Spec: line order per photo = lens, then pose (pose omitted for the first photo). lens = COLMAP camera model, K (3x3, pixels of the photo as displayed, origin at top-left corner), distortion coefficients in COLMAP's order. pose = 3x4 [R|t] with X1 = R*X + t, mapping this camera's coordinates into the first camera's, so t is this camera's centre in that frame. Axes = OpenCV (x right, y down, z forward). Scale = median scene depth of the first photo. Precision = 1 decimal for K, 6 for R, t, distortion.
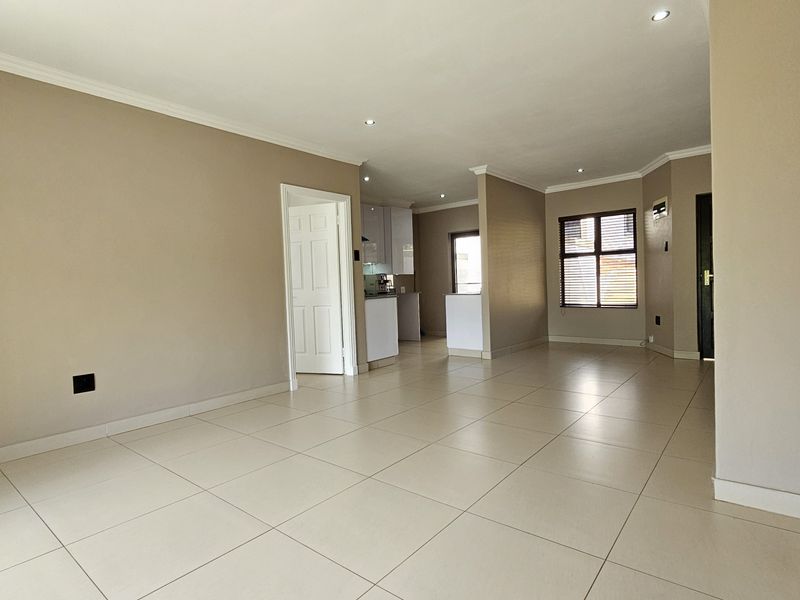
lens RADIAL K [[439.4, 0, 406.4], [0, 439.4, 299.0], [0, 0, 1]] dist [0.006384, 0.000961]
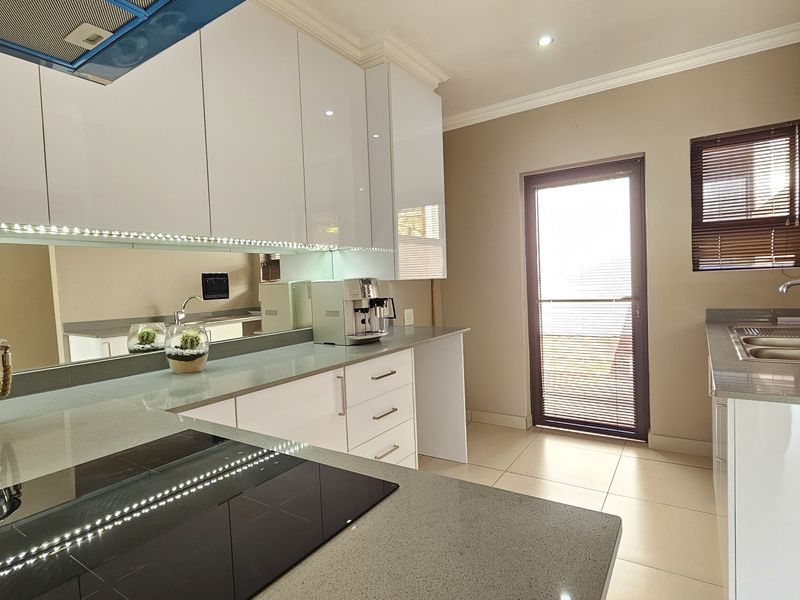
lens RADIAL K [[439.4, 0, 400.0], [0, 439.4, 300.6], [0, 0, 1]] dist [0.006384, 0.000961]
pose [[0.994624, -0.014251, 0.102565, -0.059124], [0.014536, 0.999892, -0.002036, -0.038759], [-0.102525, 0.003516, 0.994724, 0.649325]]
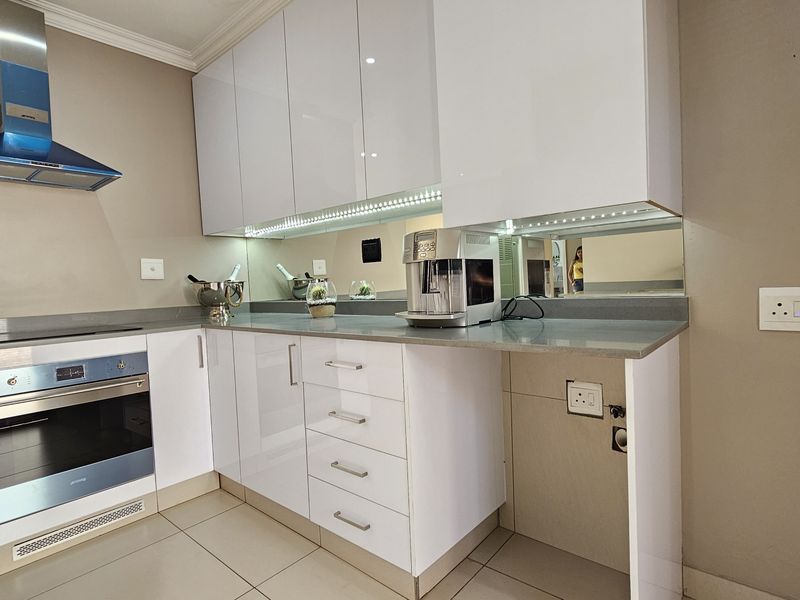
lens RADIAL K [[439.4, 0, 403.3], [0, 439.4, 302.8], [0, 0, 1]] dist [0.006384, 0.000961]
pose [[-0.030615, 0.074002, -0.996788, 0.146007], [-0.002812, 0.997245, 0.074123, -0.036770], [0.999527, 0.005073, -0.030322, 0.941420]]
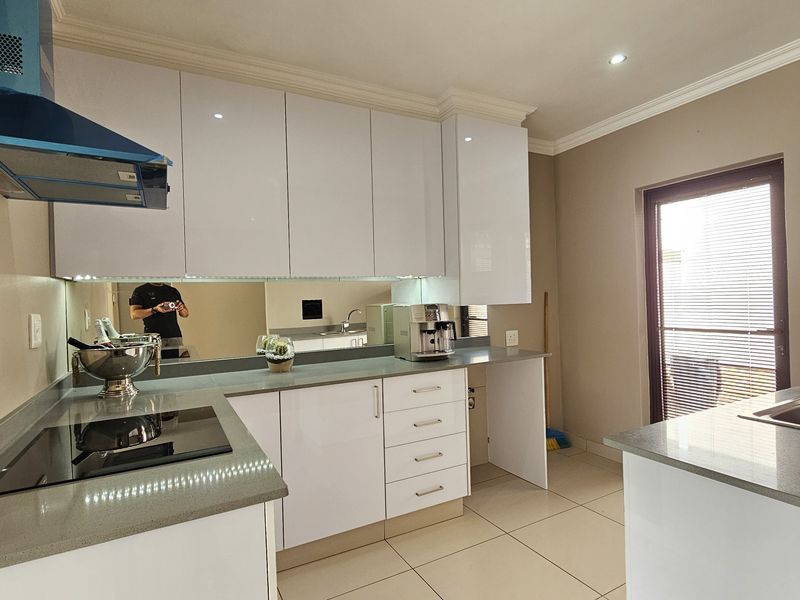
lens RADIAL K [[439.4, 0, 402.6], [0, 439.4, 299.8], [0, 0, 1]] dist [0.006384, 0.000961]
pose [[0.927713, 0.005218, -0.373258, 0.054346], [-0.015020, 0.999614, -0.023356, -0.049690], [0.372992, 0.027274, 0.927433, 0.621331]]
